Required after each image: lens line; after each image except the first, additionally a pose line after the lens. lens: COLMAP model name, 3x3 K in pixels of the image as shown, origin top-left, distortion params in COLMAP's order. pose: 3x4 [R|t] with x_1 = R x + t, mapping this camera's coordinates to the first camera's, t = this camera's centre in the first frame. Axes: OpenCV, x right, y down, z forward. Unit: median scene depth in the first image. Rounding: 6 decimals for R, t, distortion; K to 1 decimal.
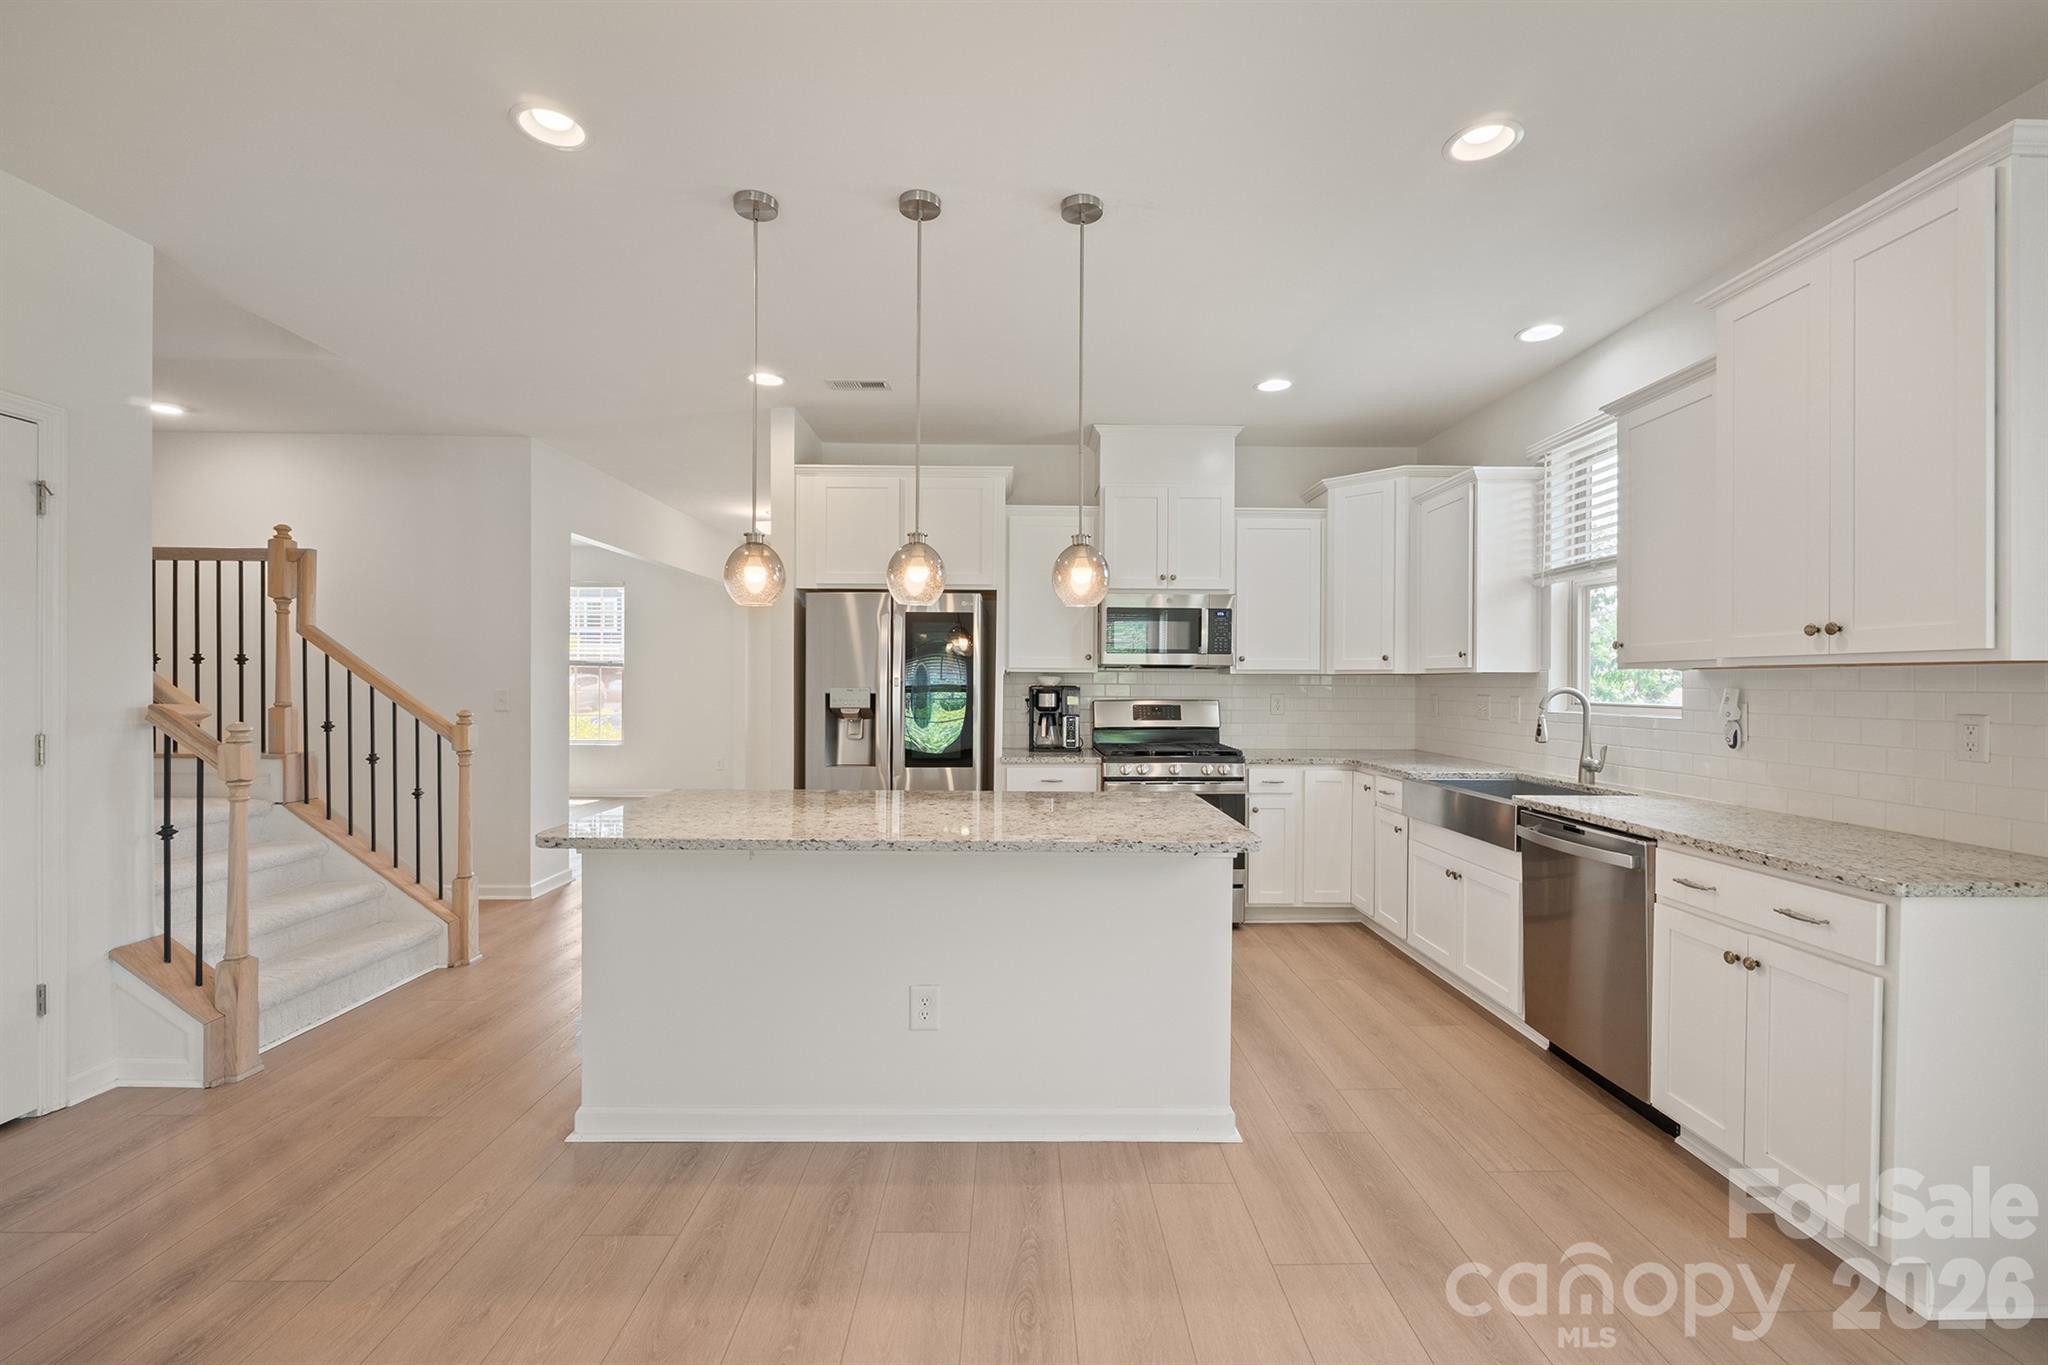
lens RADIAL K [[873.3, 0, 1024.0], [0, 873.3, 682.5], [0, 0, 1]] dist [-0.000583, 0.000069]
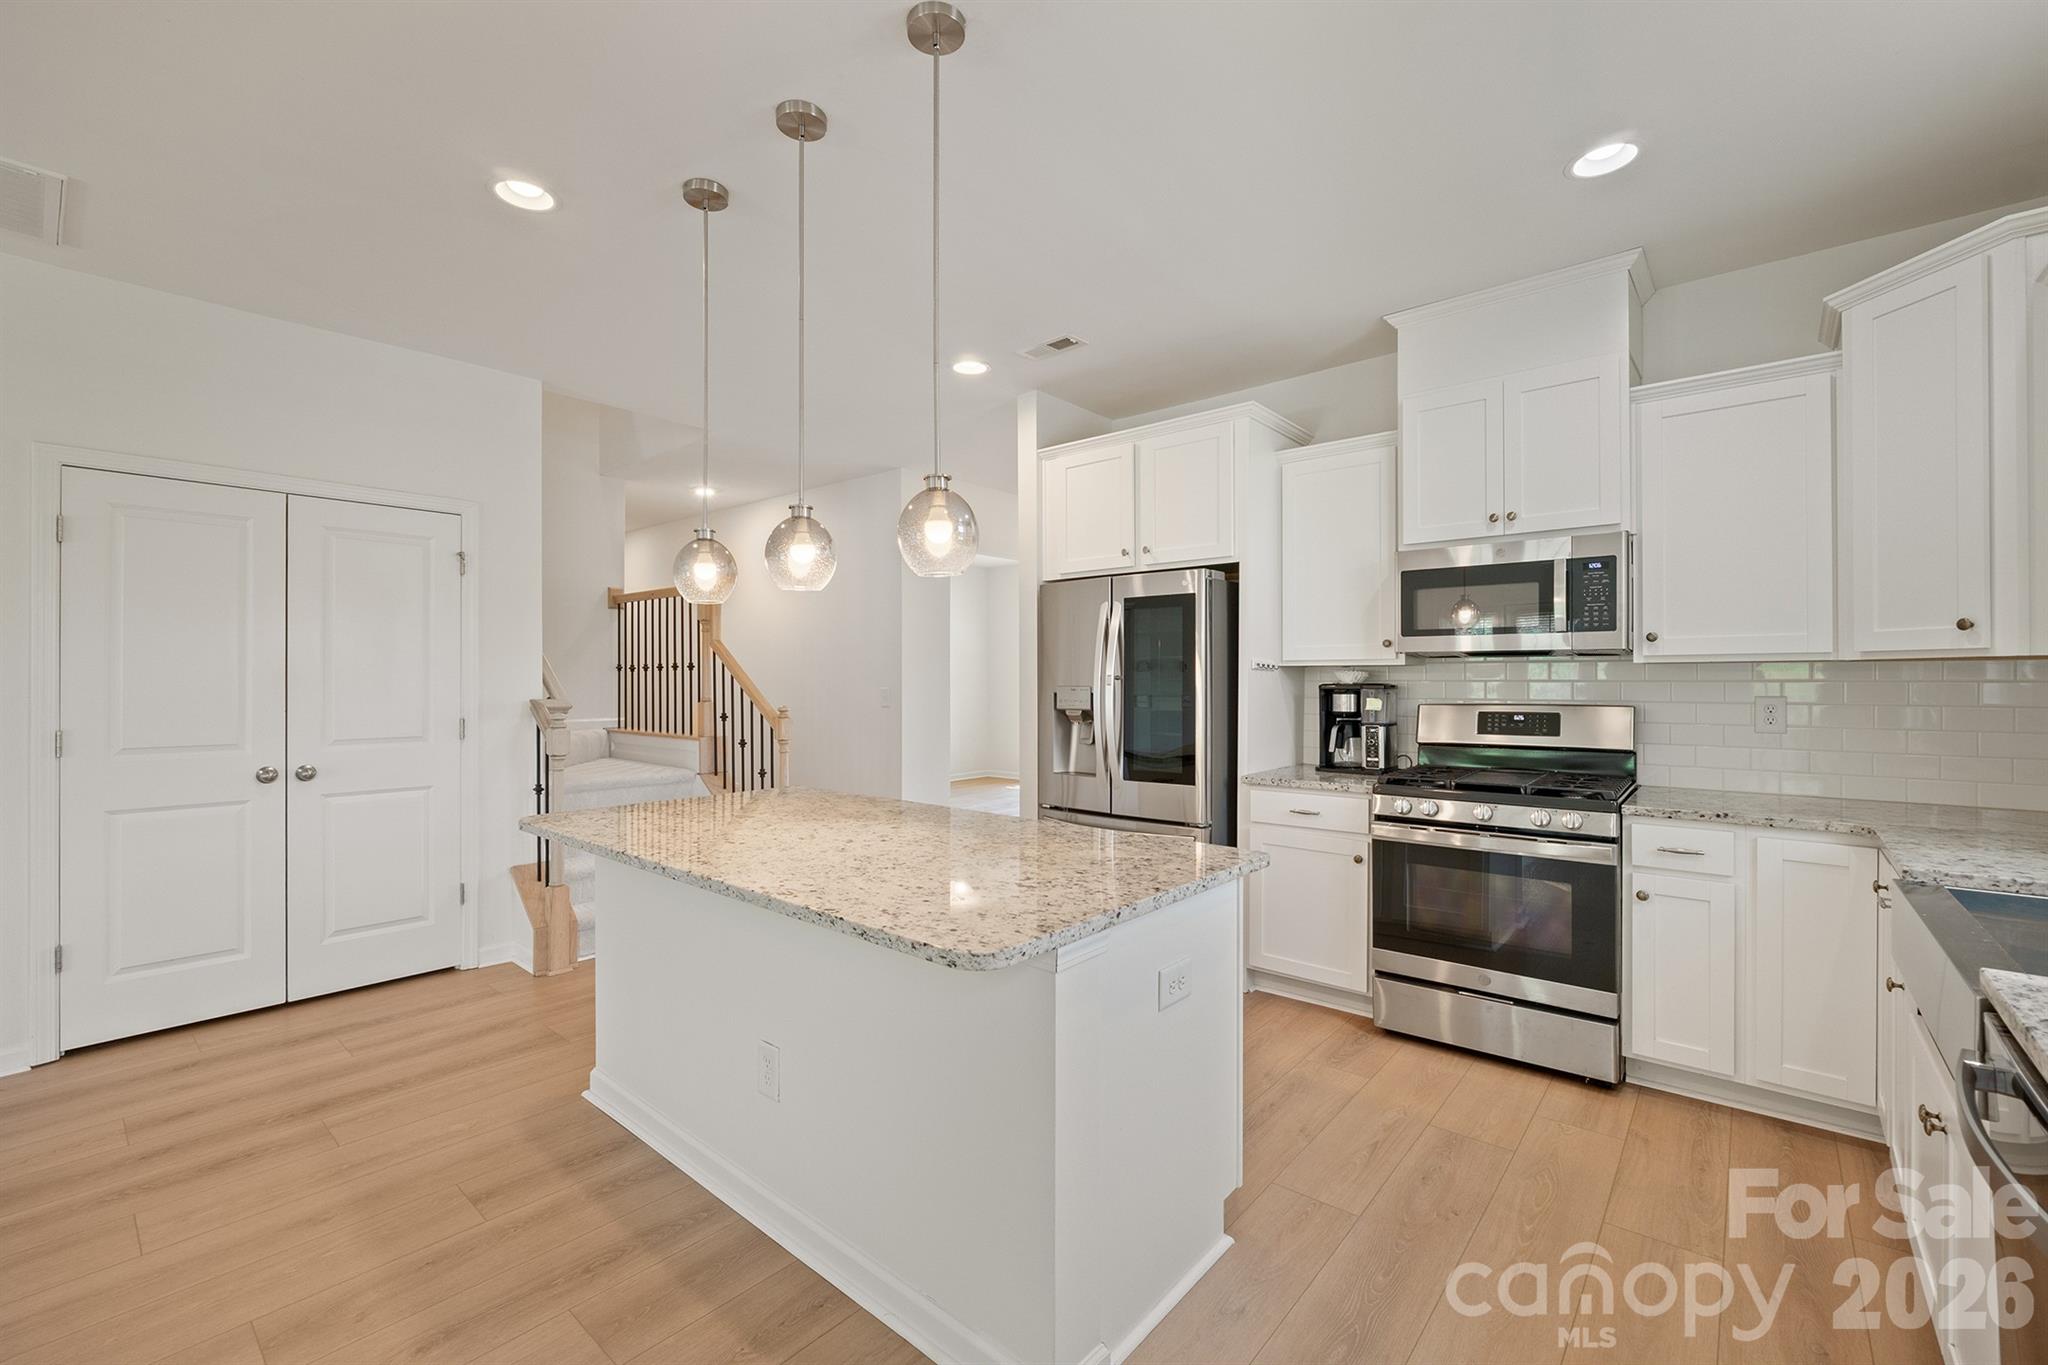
lens RADIAL K [[857.7, 0, 1023.3], [0, 857.7, 678.4], [0, 0, 1]] dist [-0.001220, -0.000549]
pose [[0.750707, -0.007538, -0.660592, 0.338248], [0.005726, 0.999972, -0.004904, 0.001331], [0.660610, -0.000101, 0.750729, 0.298586]]
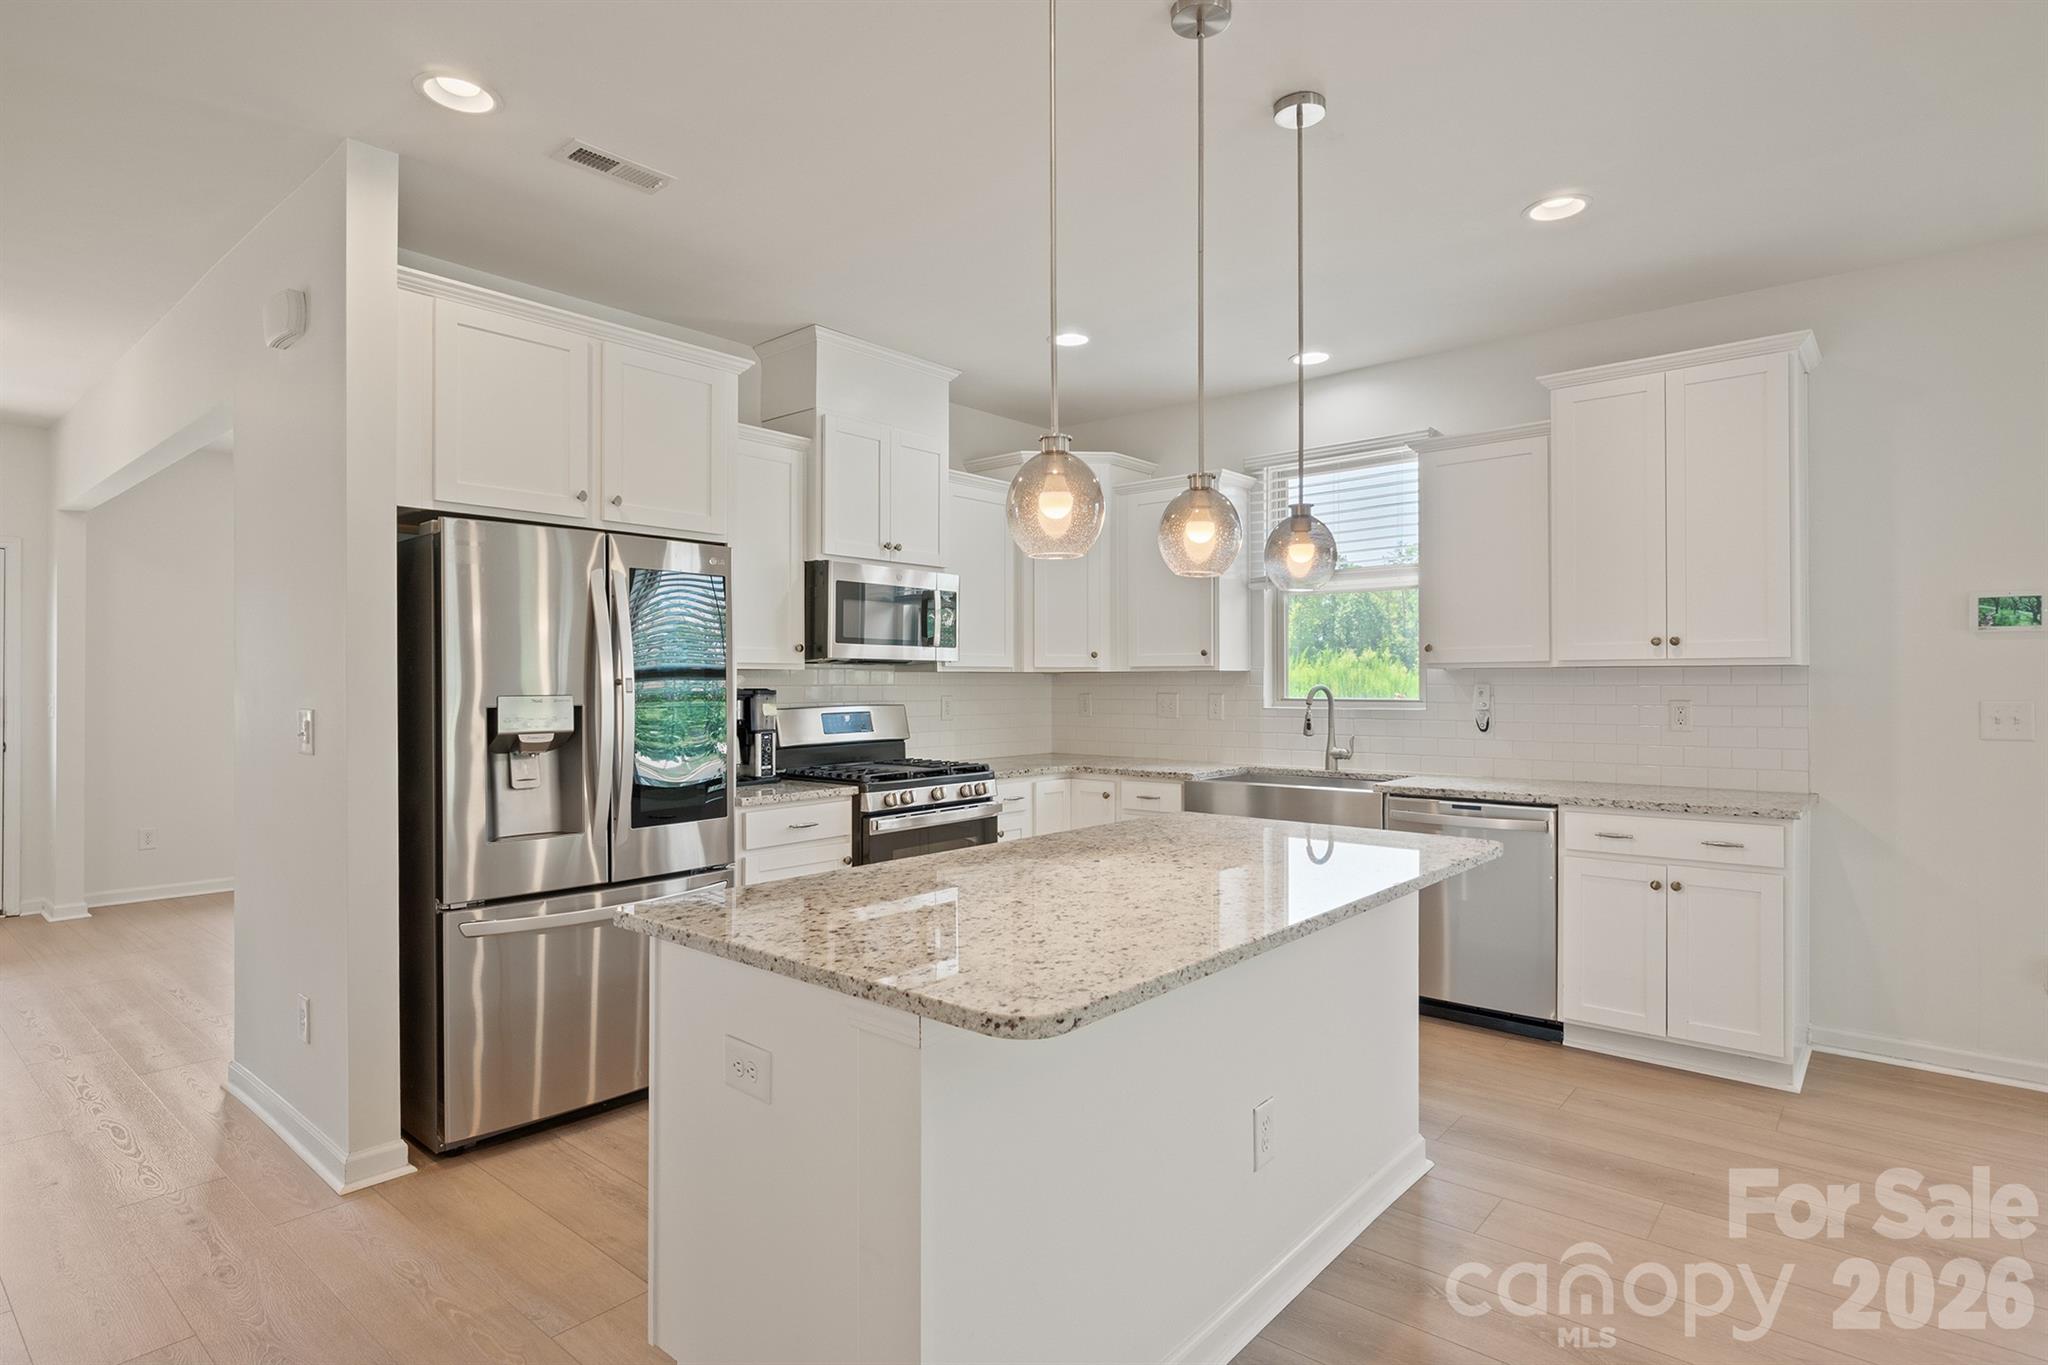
lens RADIAL K [[1070.6, 0, 1029.2], [0, 1070.6, 678.6], [0, 0, 1]] dist [0.000796, 0.000118]
pose [[0.652938, -0.003487, 0.757403, -0.502915], [0.005618, 0.999984, -0.000240, -0.003176], [-0.757390, 0.004412, 0.652947, 0.310737]]
